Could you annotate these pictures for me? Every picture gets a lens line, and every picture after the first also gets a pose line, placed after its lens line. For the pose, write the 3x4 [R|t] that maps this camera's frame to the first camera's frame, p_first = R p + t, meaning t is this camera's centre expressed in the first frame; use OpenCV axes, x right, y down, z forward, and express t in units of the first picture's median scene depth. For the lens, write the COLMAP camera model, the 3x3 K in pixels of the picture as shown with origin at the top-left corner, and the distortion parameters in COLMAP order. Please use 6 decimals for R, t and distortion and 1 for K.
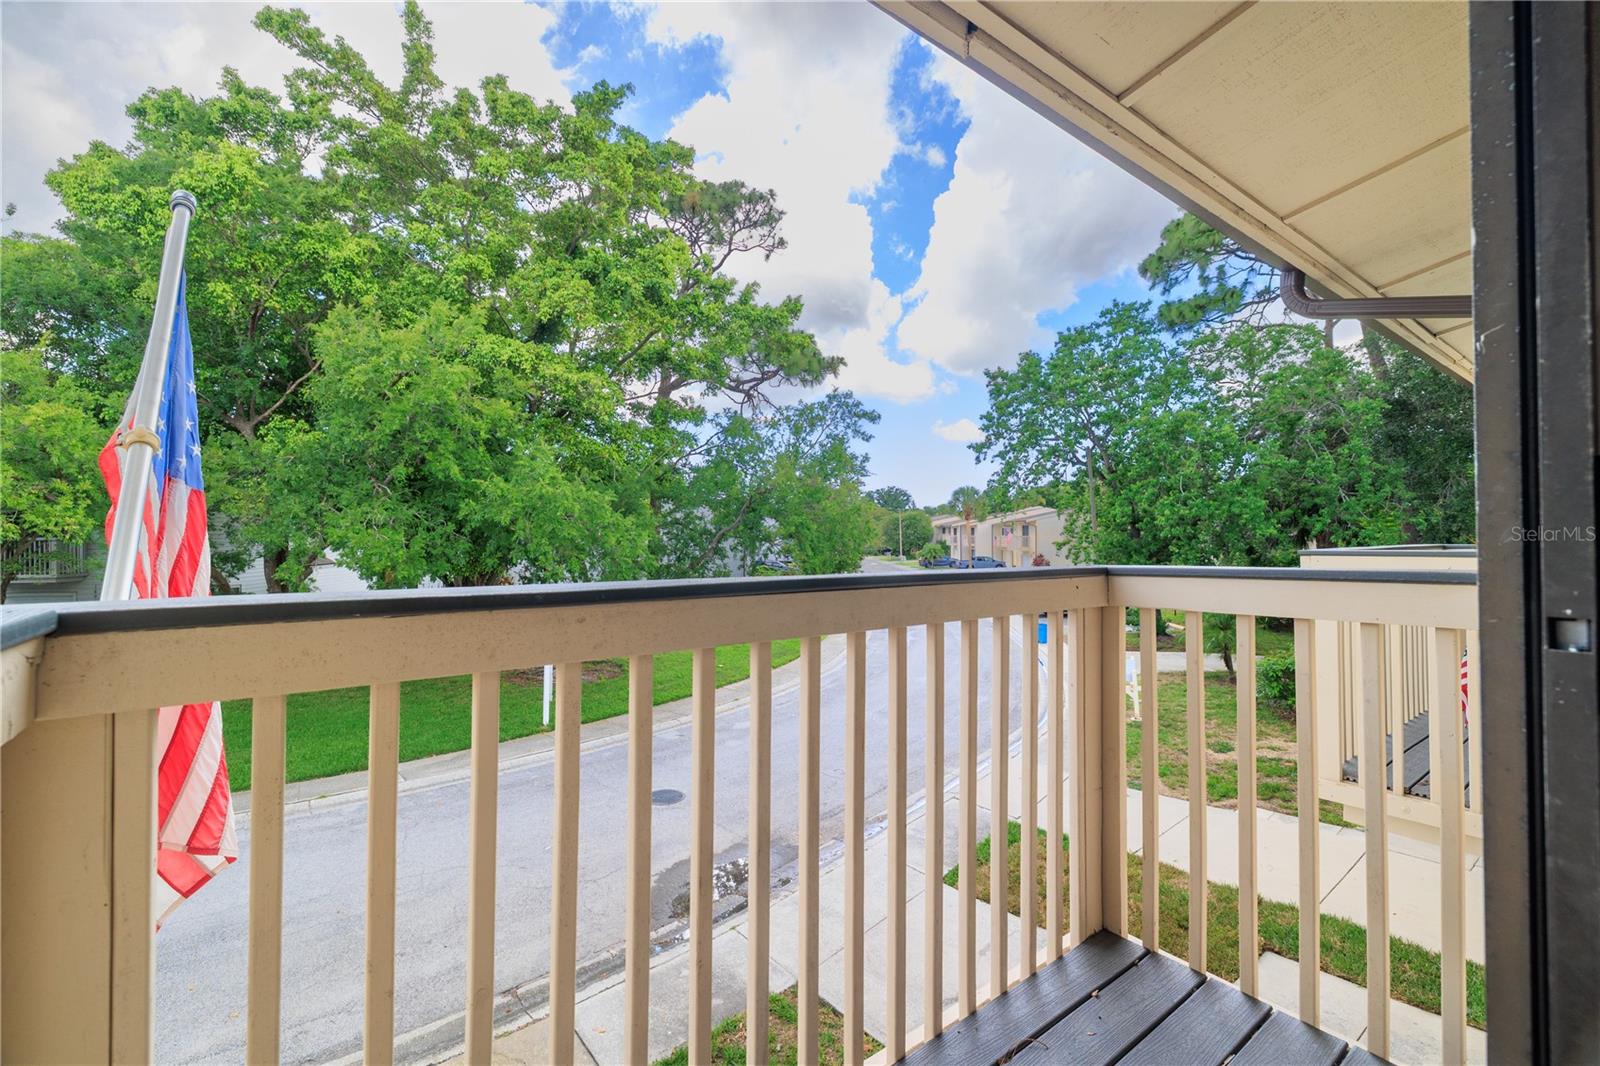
lens RADIAL K [[680.8, 0, 812.6], [0, 680.8, 523.7], [0, 0, 1]] dist [0.004841, -0.000188]
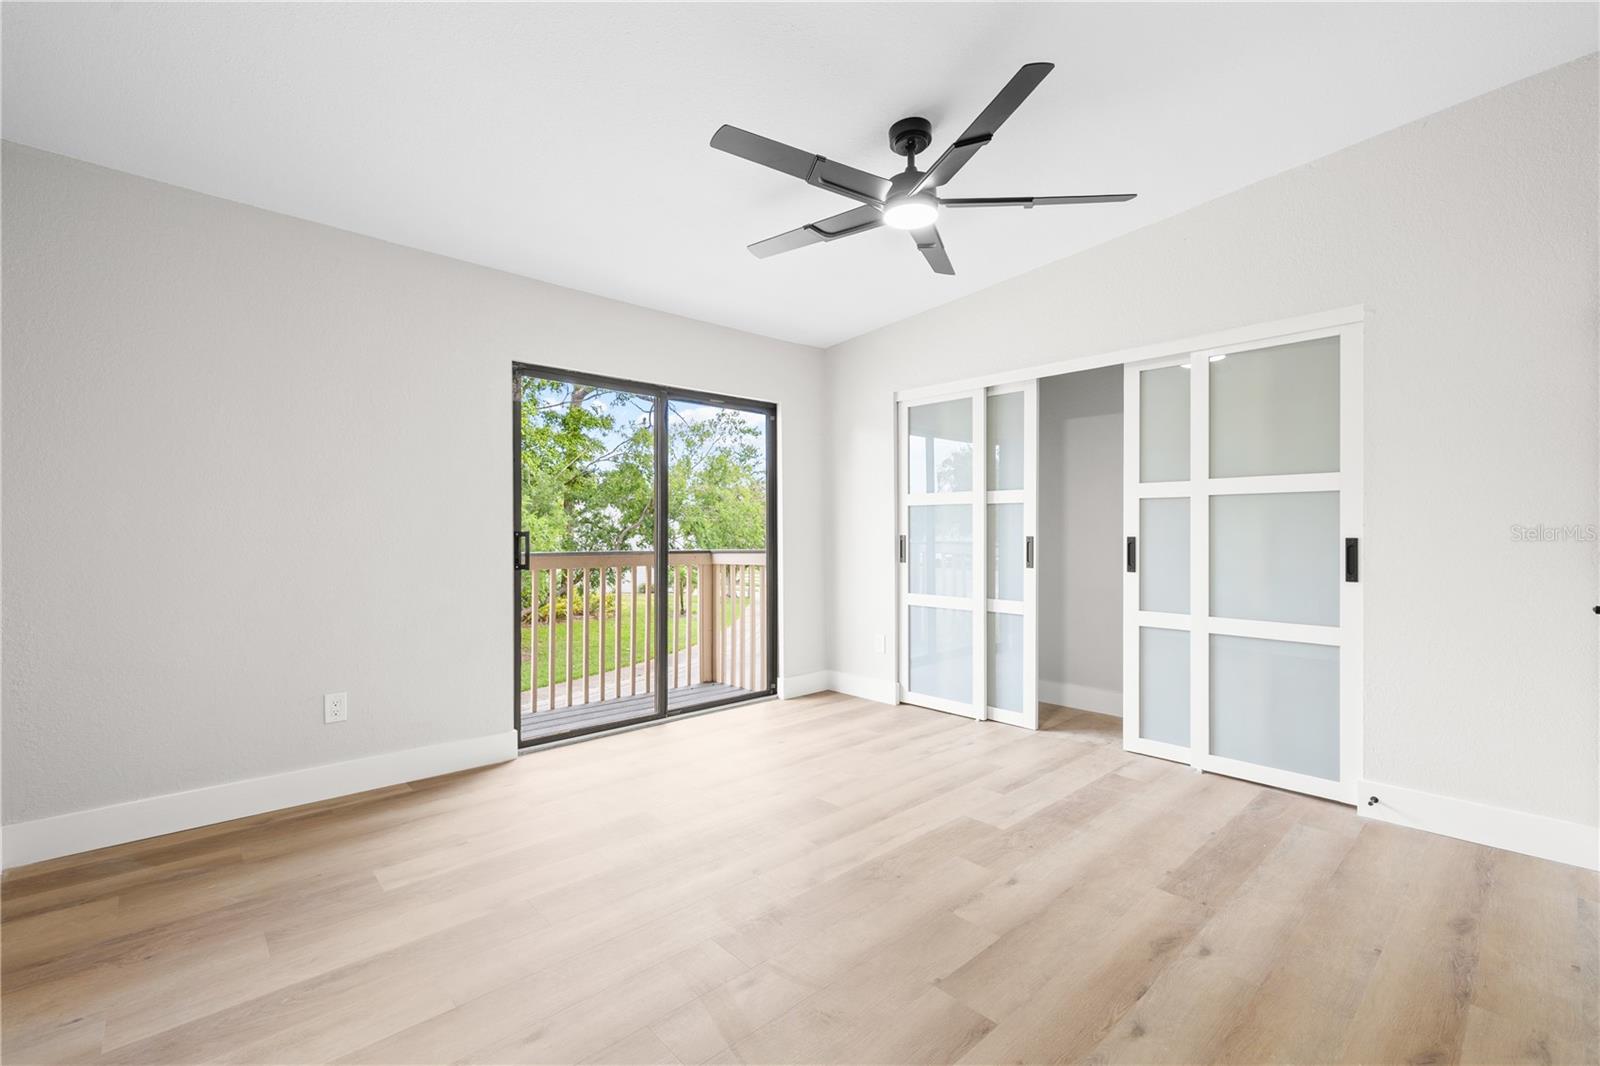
lens RADIAL K [[680.8, 0, 812.2], [0, 680.8, 535.7], [0, 0, 1]] dist [0.004841, -0.000188]
pose [[0.993984, -0.001983, 0.109507, 0.047140], [-0.000684, 0.999704, 0.024310, -0.005638], [-0.109522, -0.024238, 0.993689, -0.160563]]
